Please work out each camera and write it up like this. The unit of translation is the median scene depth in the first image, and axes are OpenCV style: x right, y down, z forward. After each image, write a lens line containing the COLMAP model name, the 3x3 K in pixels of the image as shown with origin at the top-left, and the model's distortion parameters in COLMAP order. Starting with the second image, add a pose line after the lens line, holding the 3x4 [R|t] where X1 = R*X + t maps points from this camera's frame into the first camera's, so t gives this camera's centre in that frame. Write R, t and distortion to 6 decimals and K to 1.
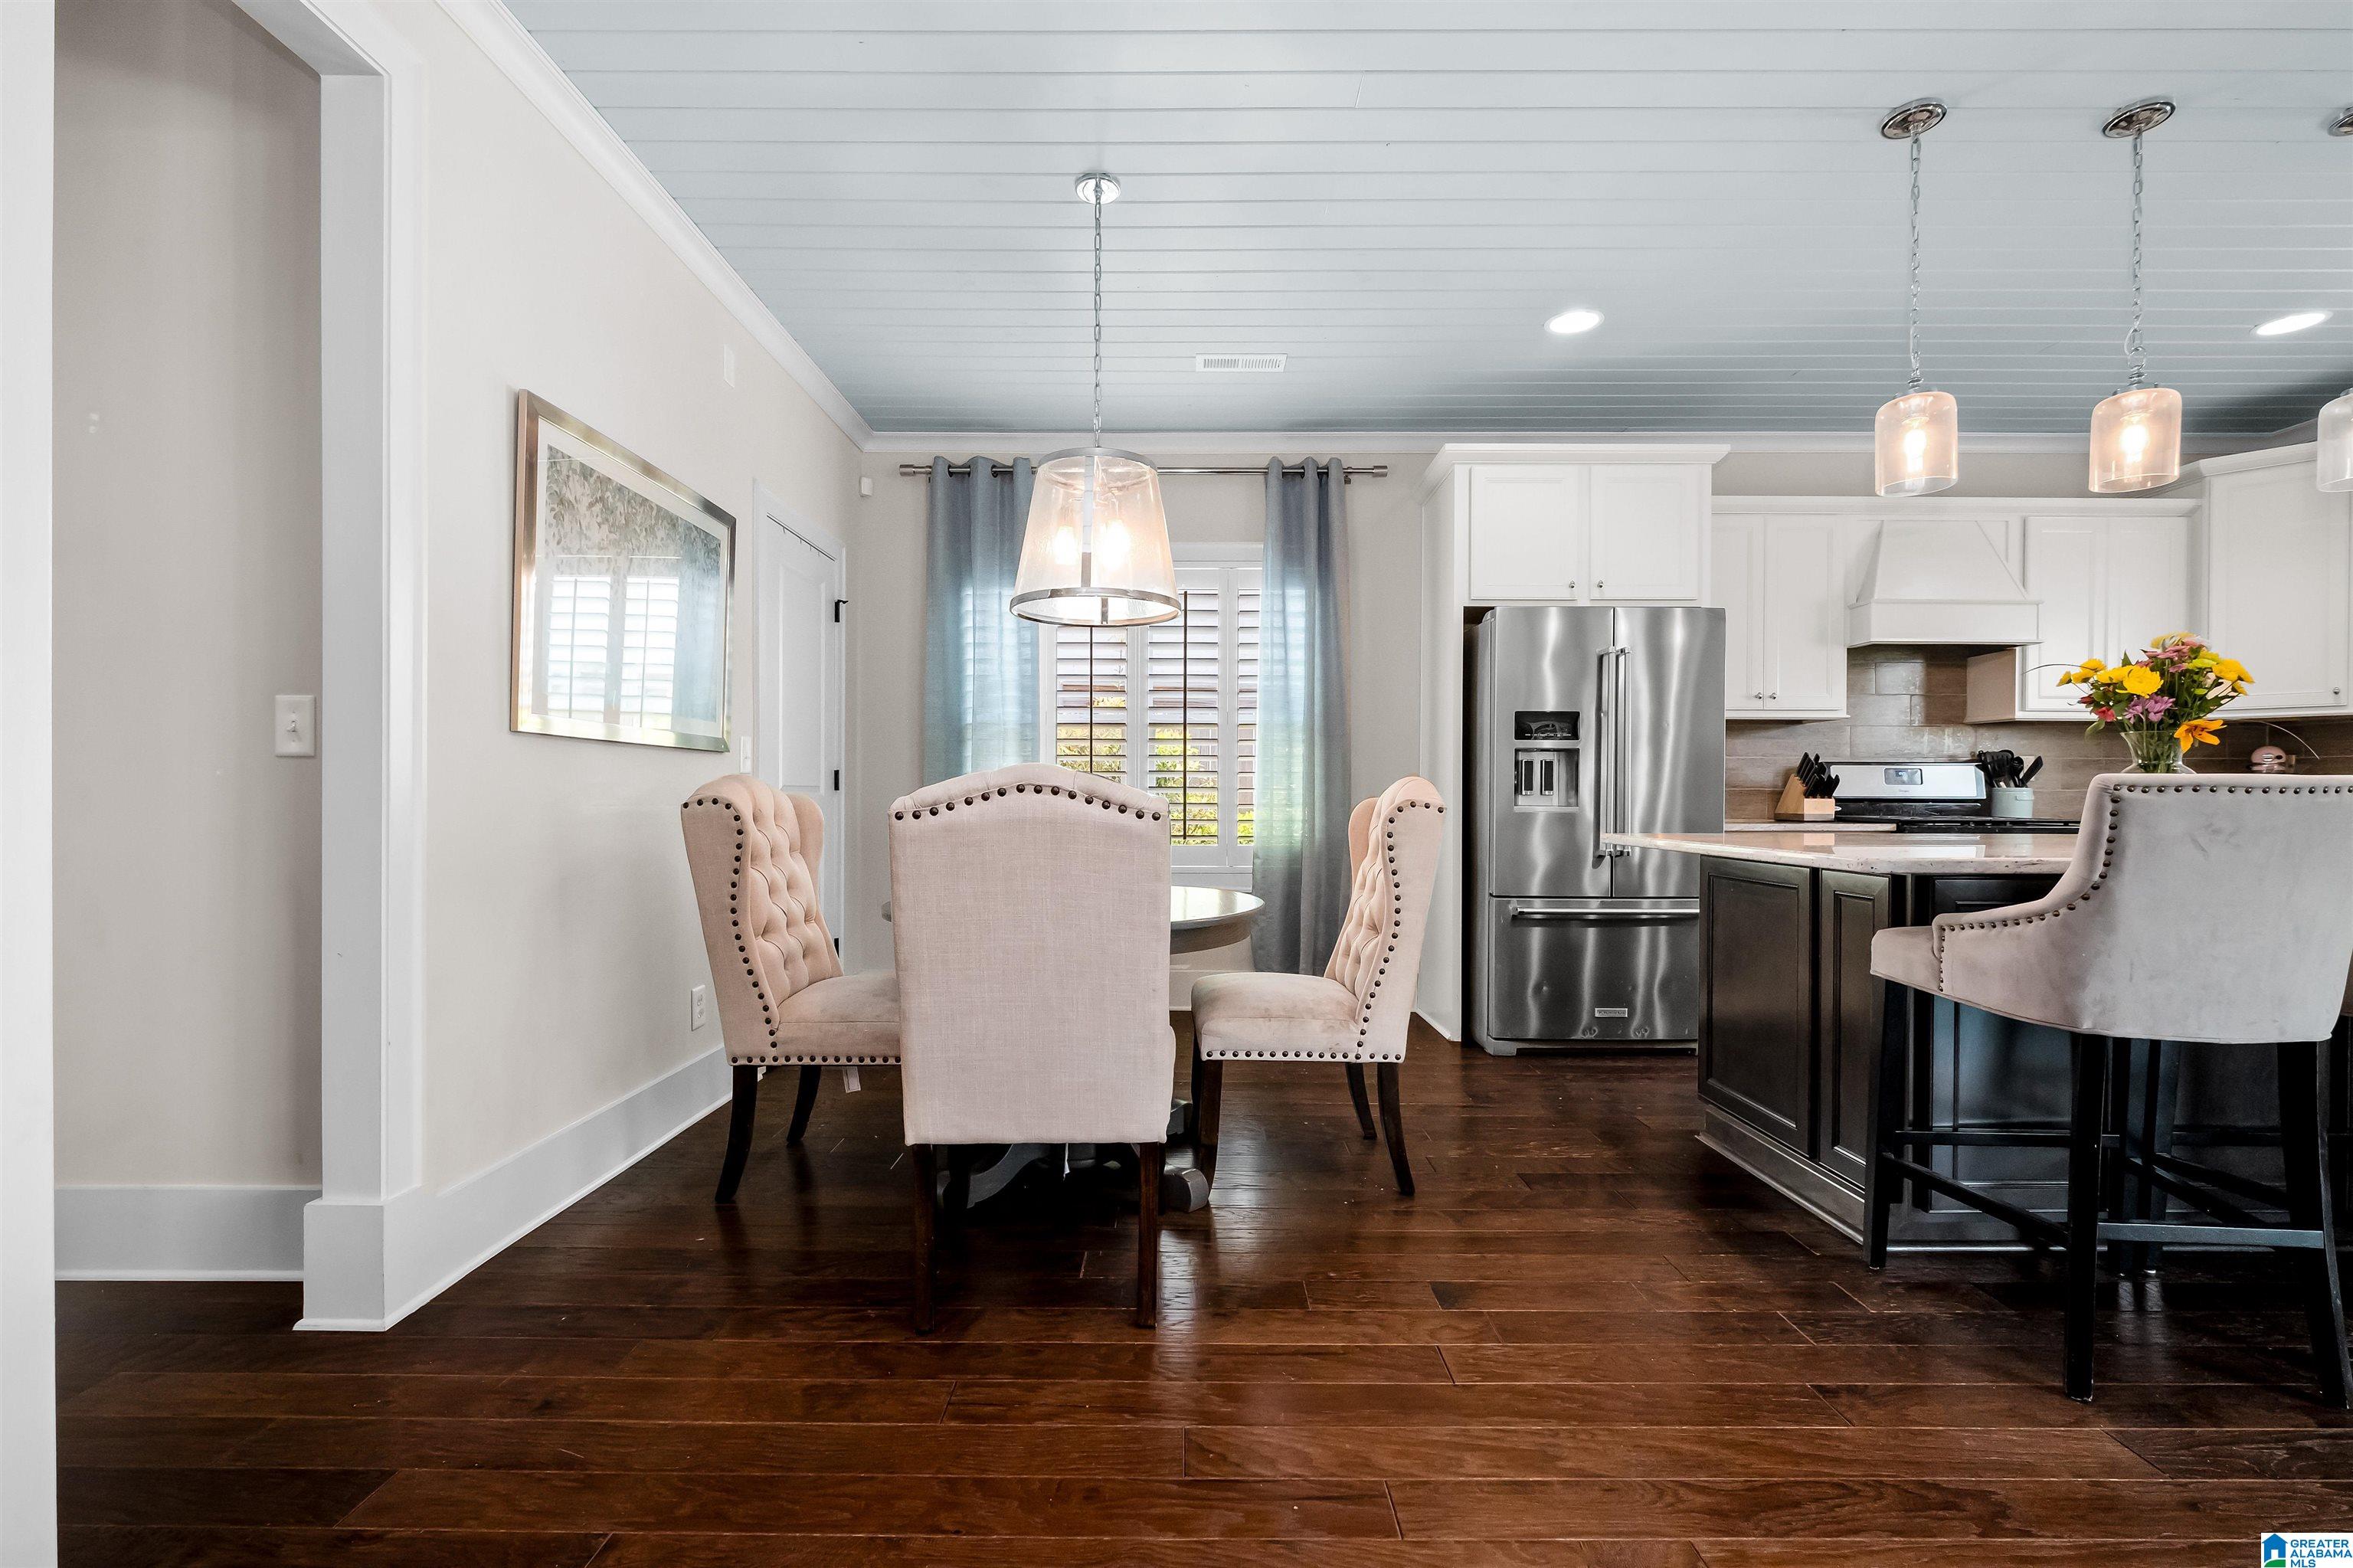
lens RADIAL K [[1026.9, 0, 1183.0], [0, 1026.9, 783.4], [0, 0, 1]] dist [-0.004752, -0.000037]
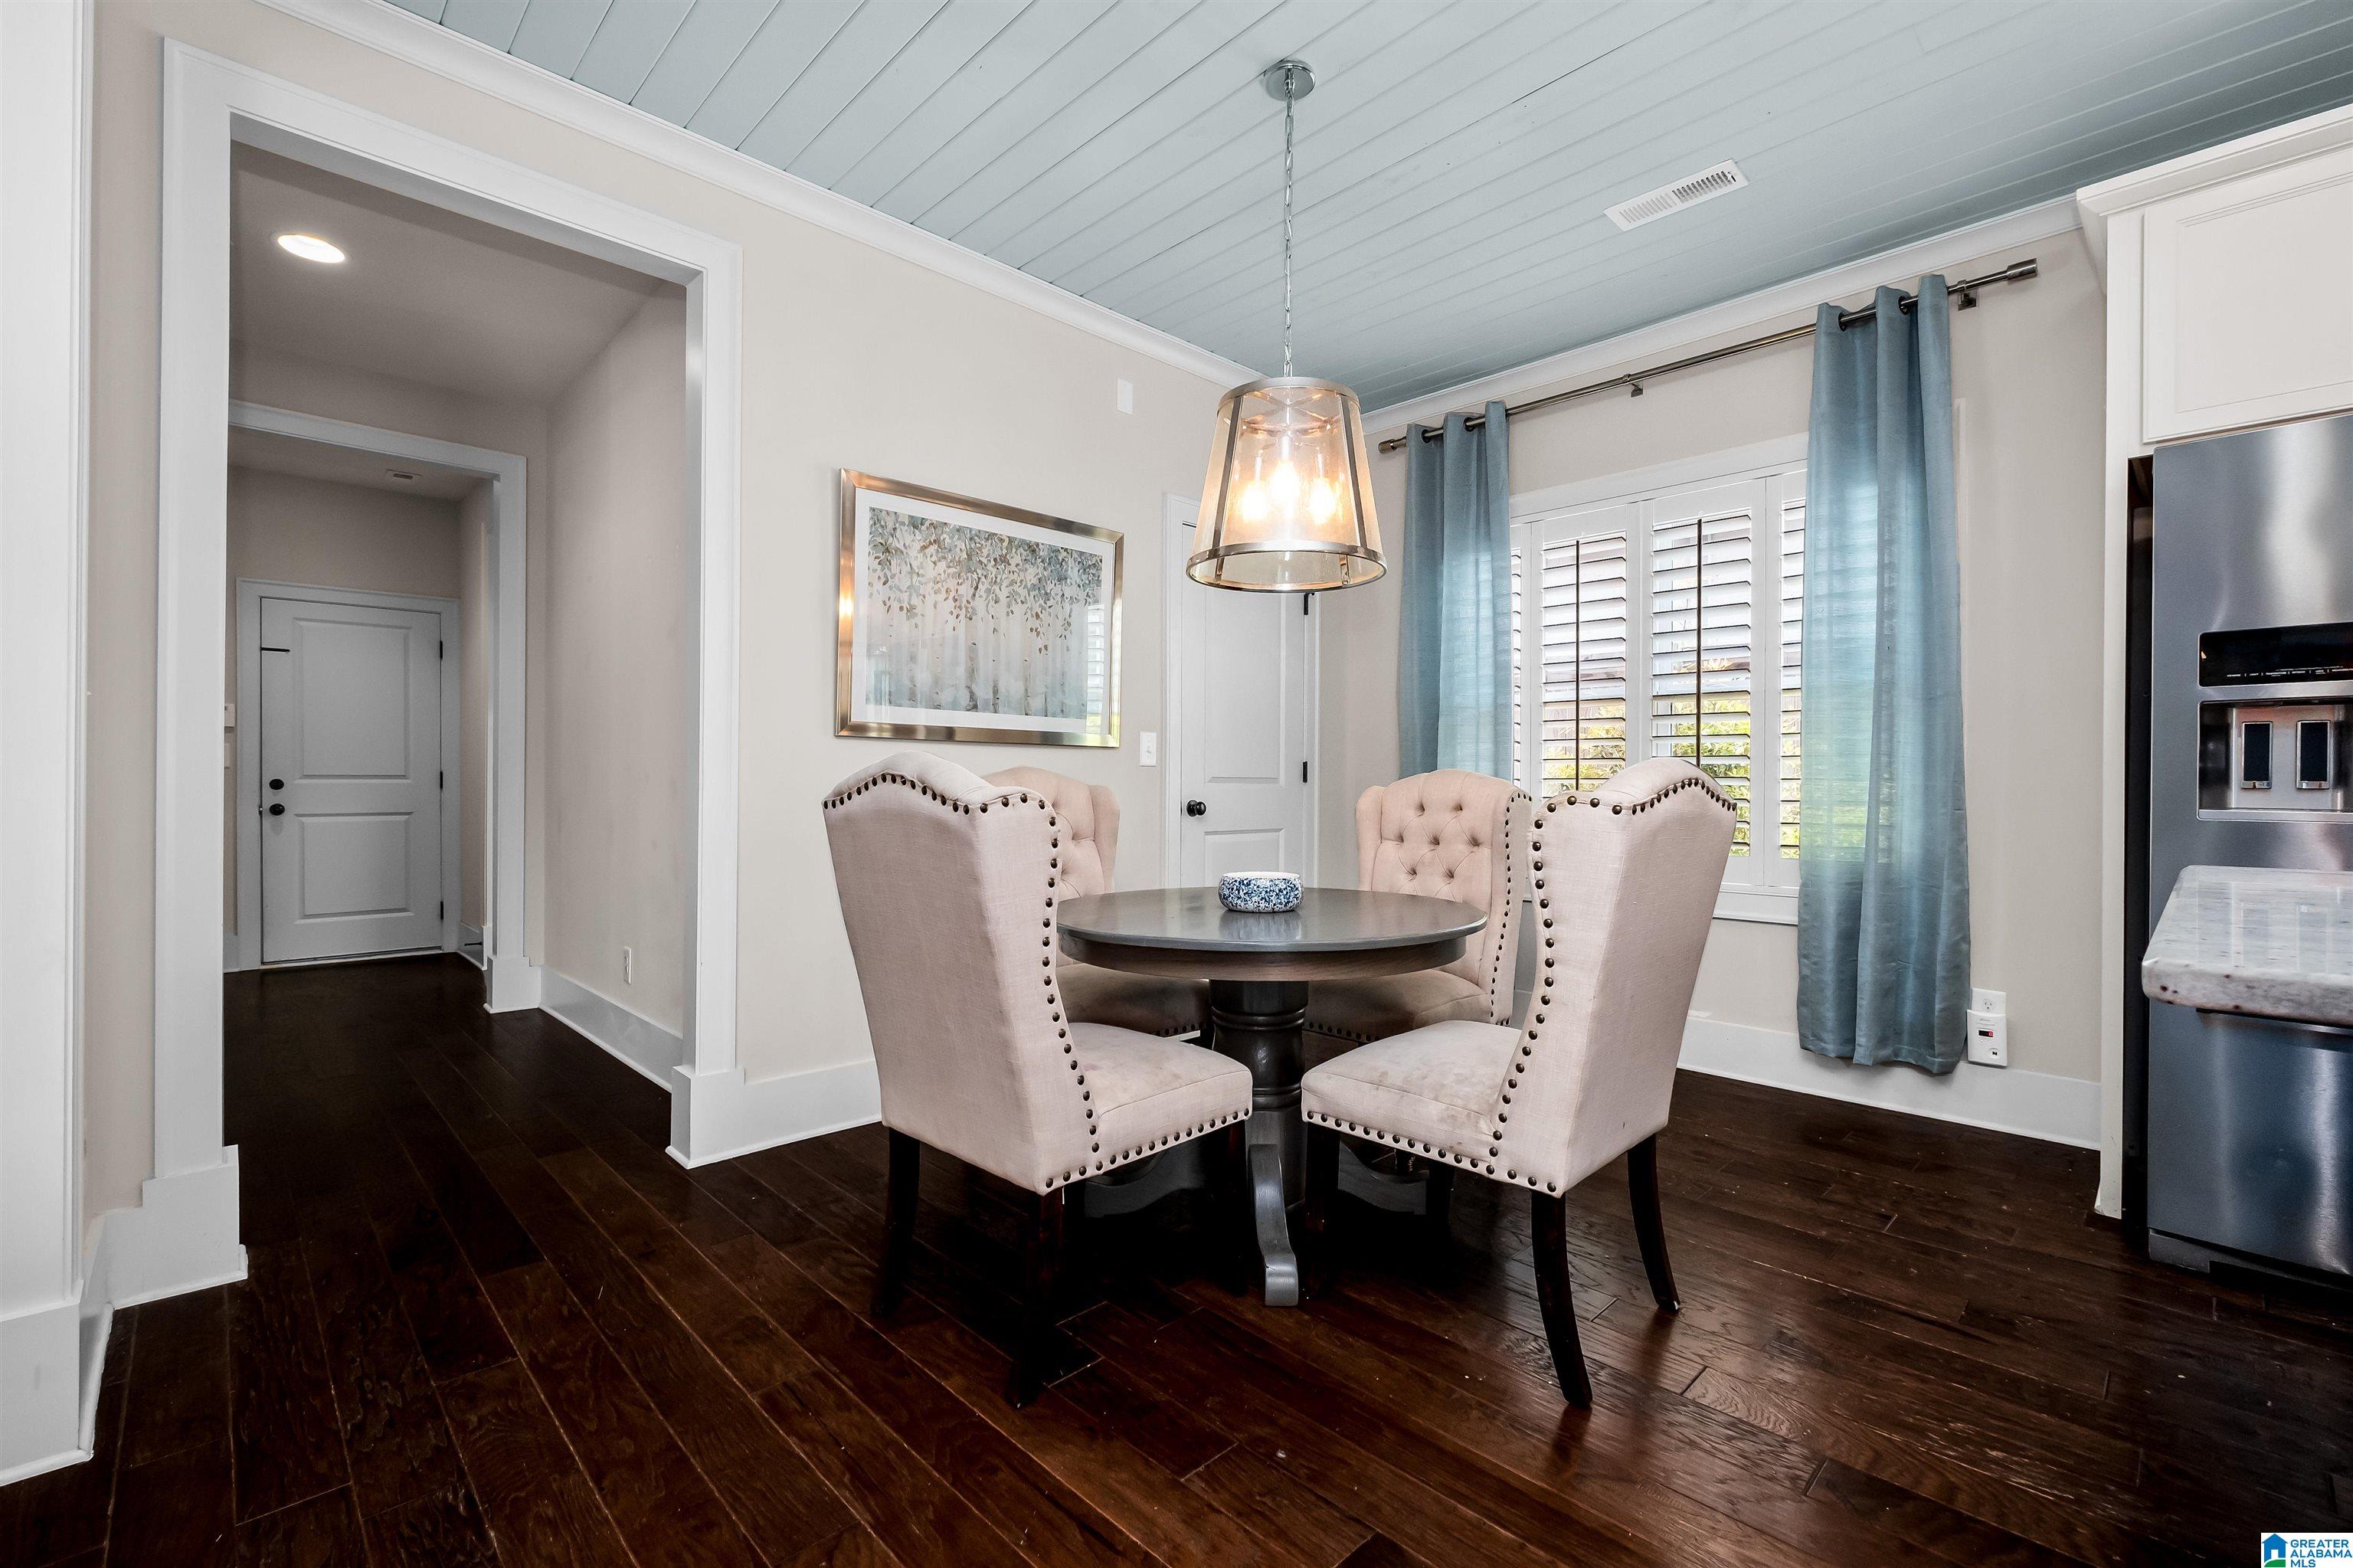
lens RADIAL K [[1017.6, 0, 1182.4], [0, 1017.6, 771.6], [0, 0, 1]] dist [-0.001983, 0.000174]
pose [[0.700786, -0.009312, -0.713310, 0.502938], [0.005321, 0.999955, -0.007826, 0.005715], [0.713351, 0.001688, 0.700805, 0.373193]]
